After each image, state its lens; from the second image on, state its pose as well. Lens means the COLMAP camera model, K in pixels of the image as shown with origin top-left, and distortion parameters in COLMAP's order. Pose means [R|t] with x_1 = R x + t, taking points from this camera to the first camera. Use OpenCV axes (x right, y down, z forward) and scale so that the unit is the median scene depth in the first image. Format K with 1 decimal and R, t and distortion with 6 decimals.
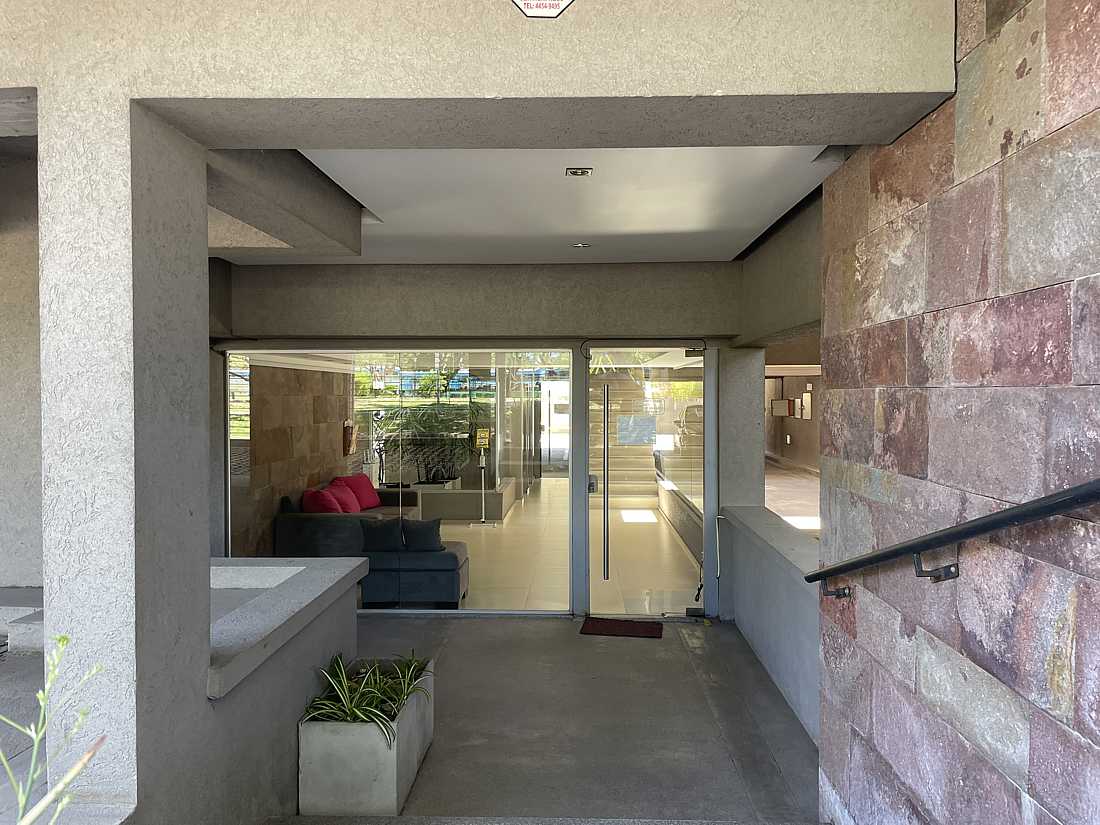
lens RADIAL K [[836.3, 0, 550.0], [0, 836.3, 412.5], [0, 0, 1]] dist [0.002142, 0.000011]
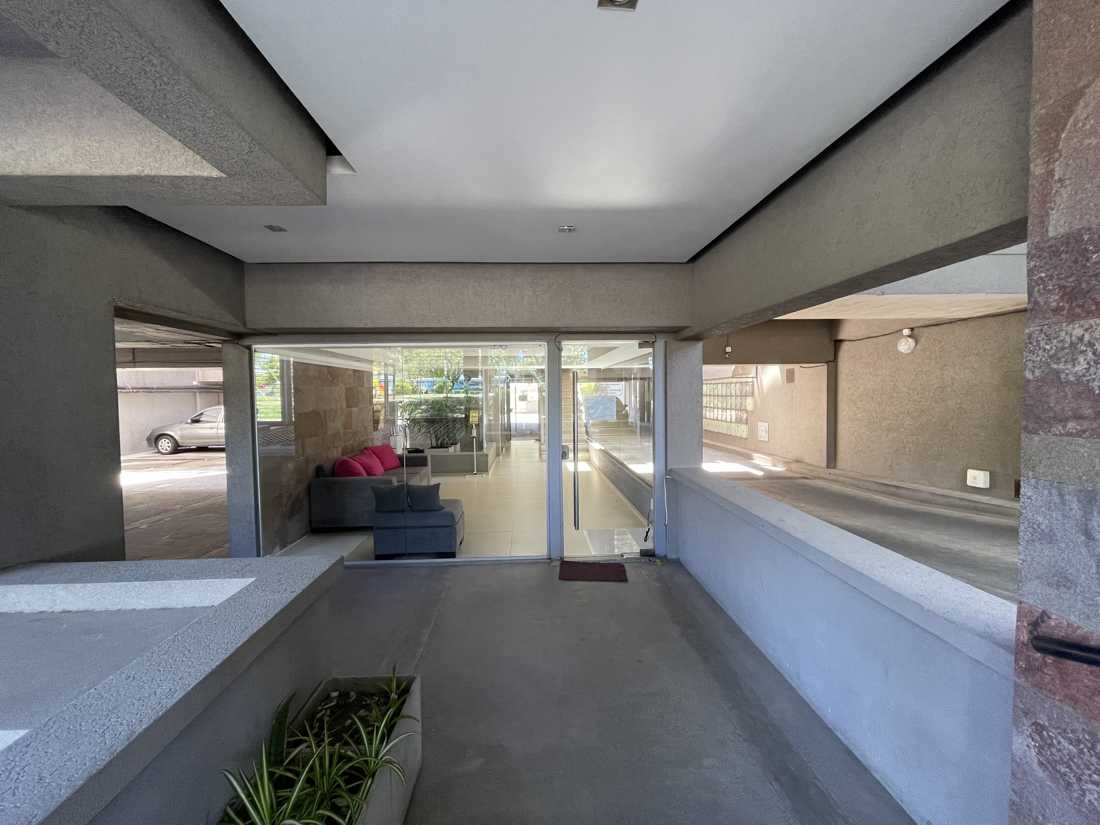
lens RADIAL K [[462.5, 0, 550.0], [0, 462.5, 412.5], [0, 0, 1]] dist [-0.000699, -0.000069]
pose [[0.996507, -0.014754, 0.082197, -0.019189], [0.012920, 0.999656, 0.022807, 0.008154], [-0.082505, -0.021665, 0.996355, 0.242007]]
